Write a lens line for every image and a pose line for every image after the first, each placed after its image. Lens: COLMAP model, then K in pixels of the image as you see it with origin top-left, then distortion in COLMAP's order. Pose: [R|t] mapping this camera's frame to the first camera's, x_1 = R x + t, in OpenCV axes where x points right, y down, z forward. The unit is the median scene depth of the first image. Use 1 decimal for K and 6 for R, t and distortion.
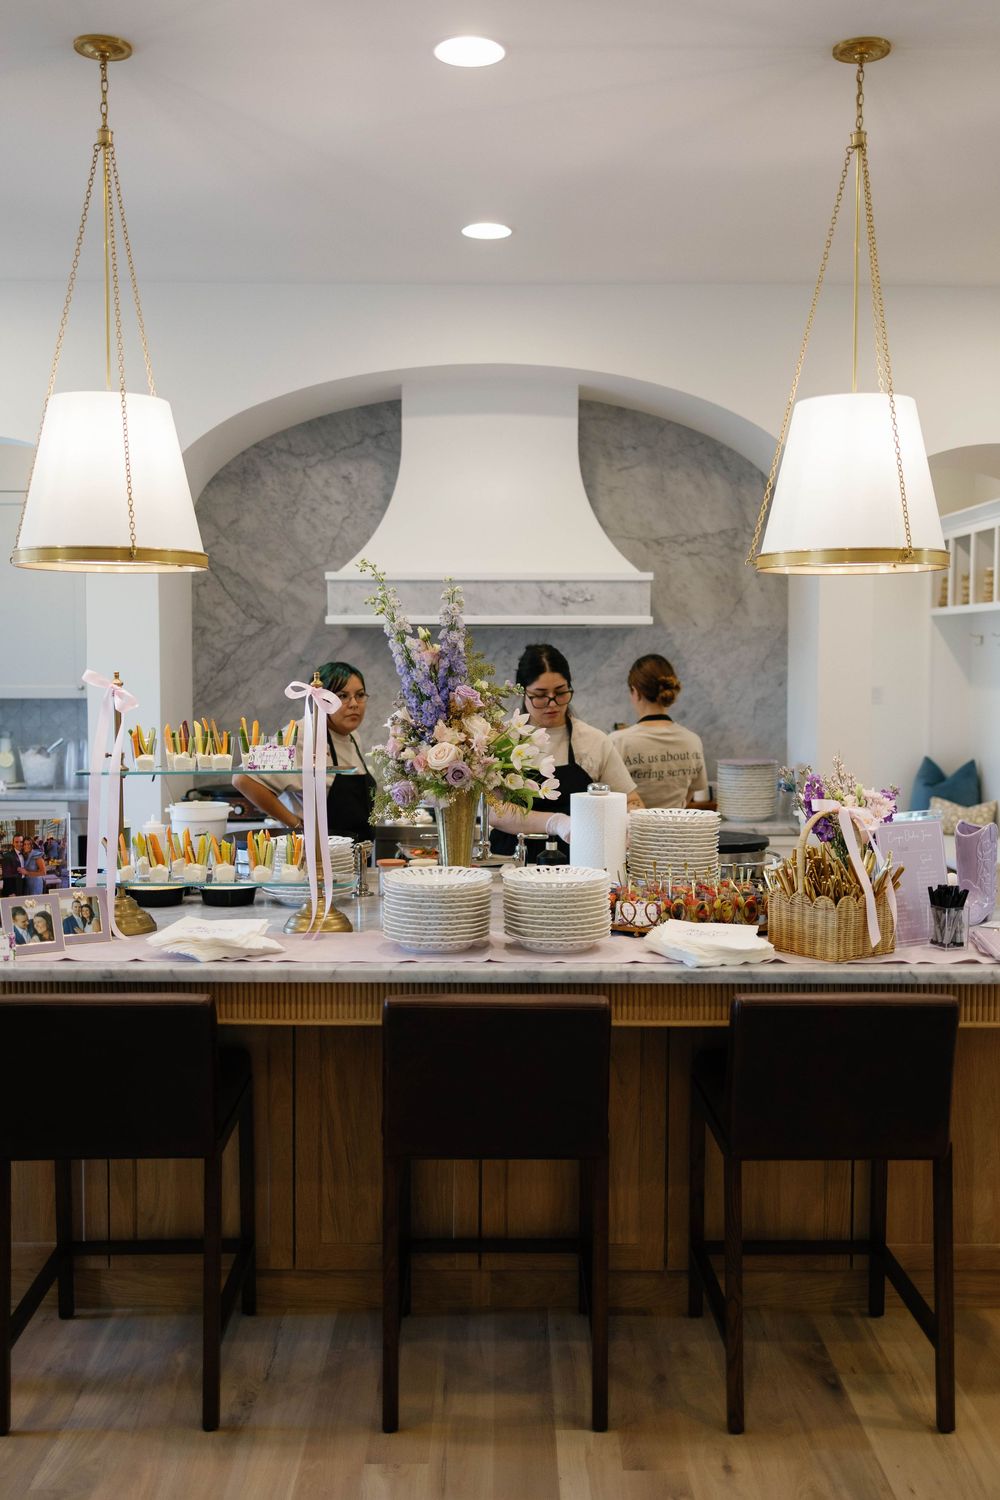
lens RADIAL K [[1479.8, 0, 500.0], [0, 1479.8, 750.0], [0, 0, 1]] dist [0.009294, -0.009766]
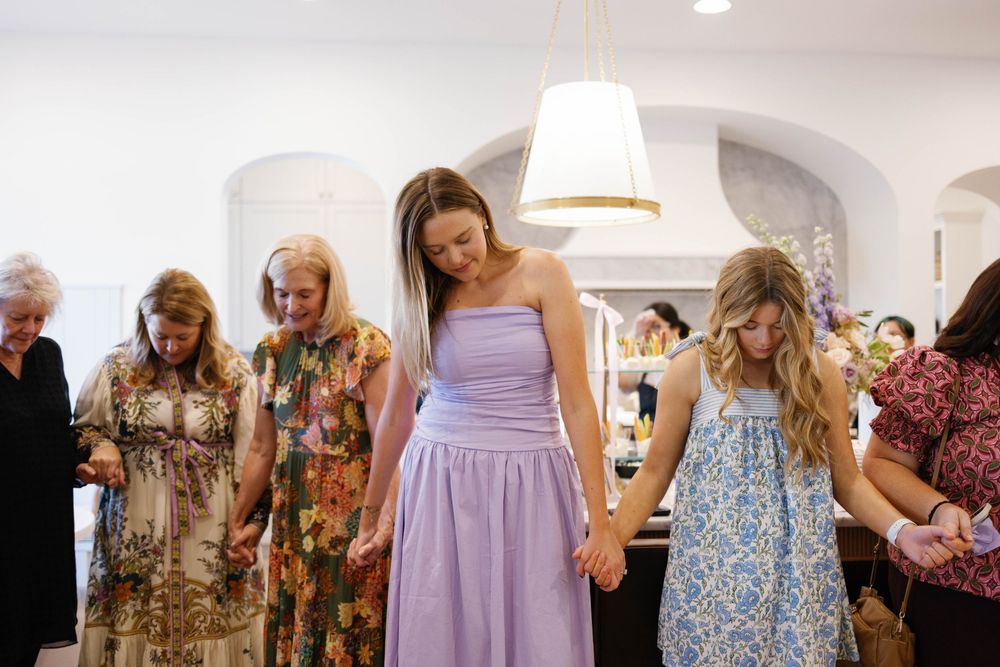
lens RADIAL K [[986.6, 0, 500.0], [0, 986.6, 333.5], [0, 0, 1]] dist [0.009294, -0.009766]
pose [[0.997203, -0.003550, 0.074653, -0.239111], [0.009043, 0.997264, -0.073372, 0.025749], [-0.074188, 0.073842, 0.994507, 0.080796]]
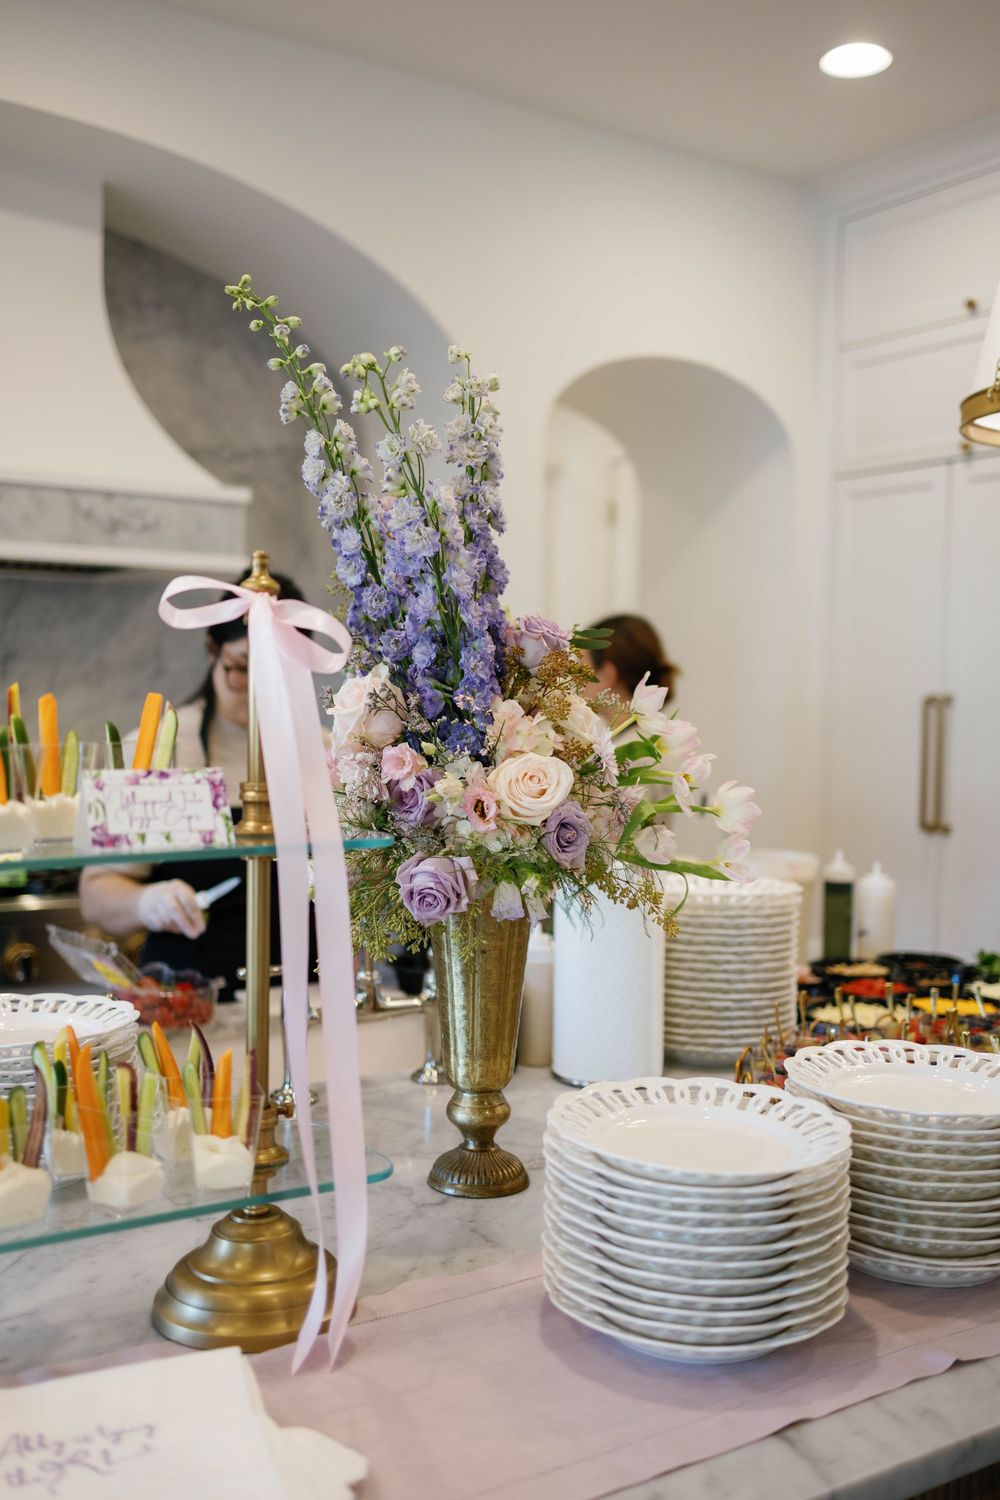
lens RADIAL K [[1479.8, 0, 500.0], [0, 1479.8, 750.0], [0, 0, 1]] dist [0.009294, -0.009766]
pose [[0.844973, -0.010708, 0.534701, -0.149928], [0.014768, 0.999885, -0.003313, -0.002887], [-0.534605, 0.010696, 0.845035, 0.394245]]
